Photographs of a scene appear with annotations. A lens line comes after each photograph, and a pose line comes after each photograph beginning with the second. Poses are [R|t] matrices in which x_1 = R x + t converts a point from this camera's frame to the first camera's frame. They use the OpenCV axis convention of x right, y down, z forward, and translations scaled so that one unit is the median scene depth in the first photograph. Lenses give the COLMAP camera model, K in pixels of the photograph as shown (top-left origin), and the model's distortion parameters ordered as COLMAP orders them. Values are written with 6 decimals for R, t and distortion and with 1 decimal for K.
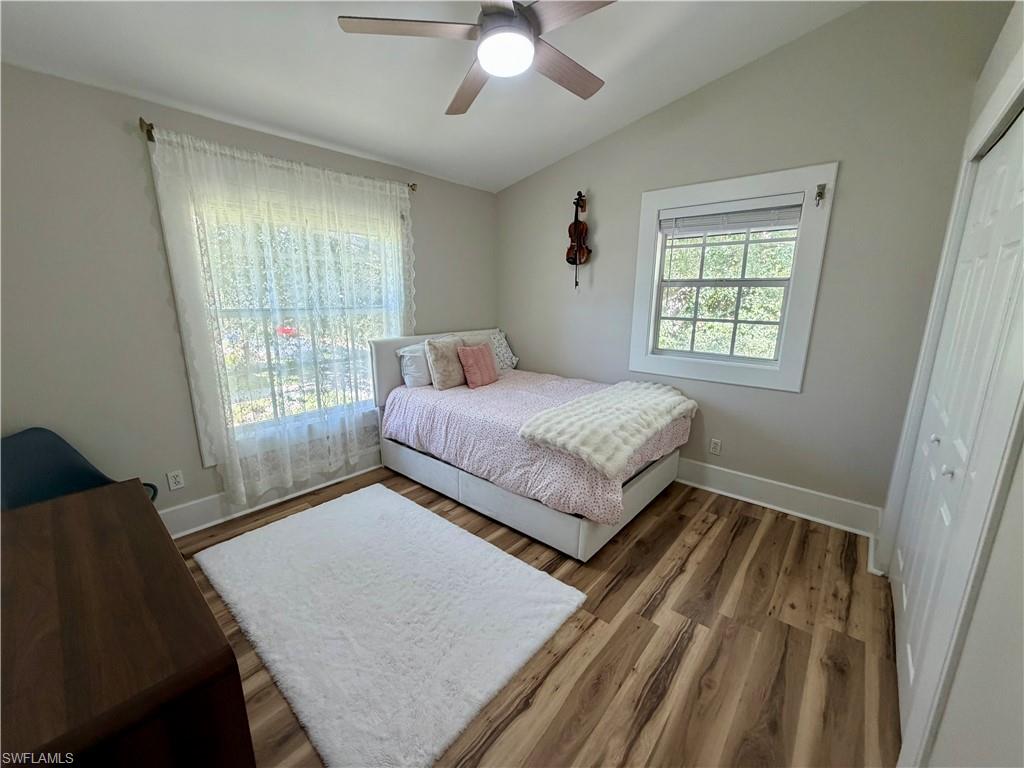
lens RADIAL K [[410.2, 0, 509.2], [0, 410.2, 382.9], [0, 0, 1]] dist [0.000448, 0.000028]
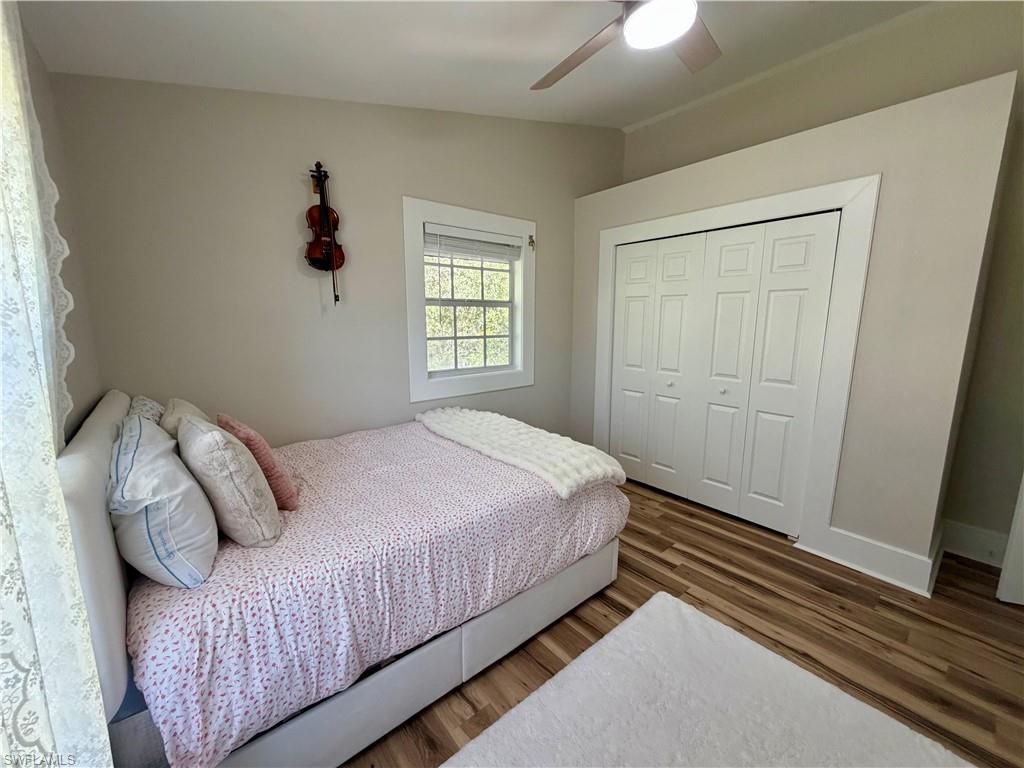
lens RADIAL K [[410.2, 0, 509.8], [0, 410.2, 382.5], [0, 0, 1]] dist [0.000448, 0.000028]
pose [[0.165918, -0.163009, 0.972574, -0.592490], [0.213266, 0.968835, 0.126000, -0.162440], [-0.962803, 0.186512, 0.195511, 0.765527]]
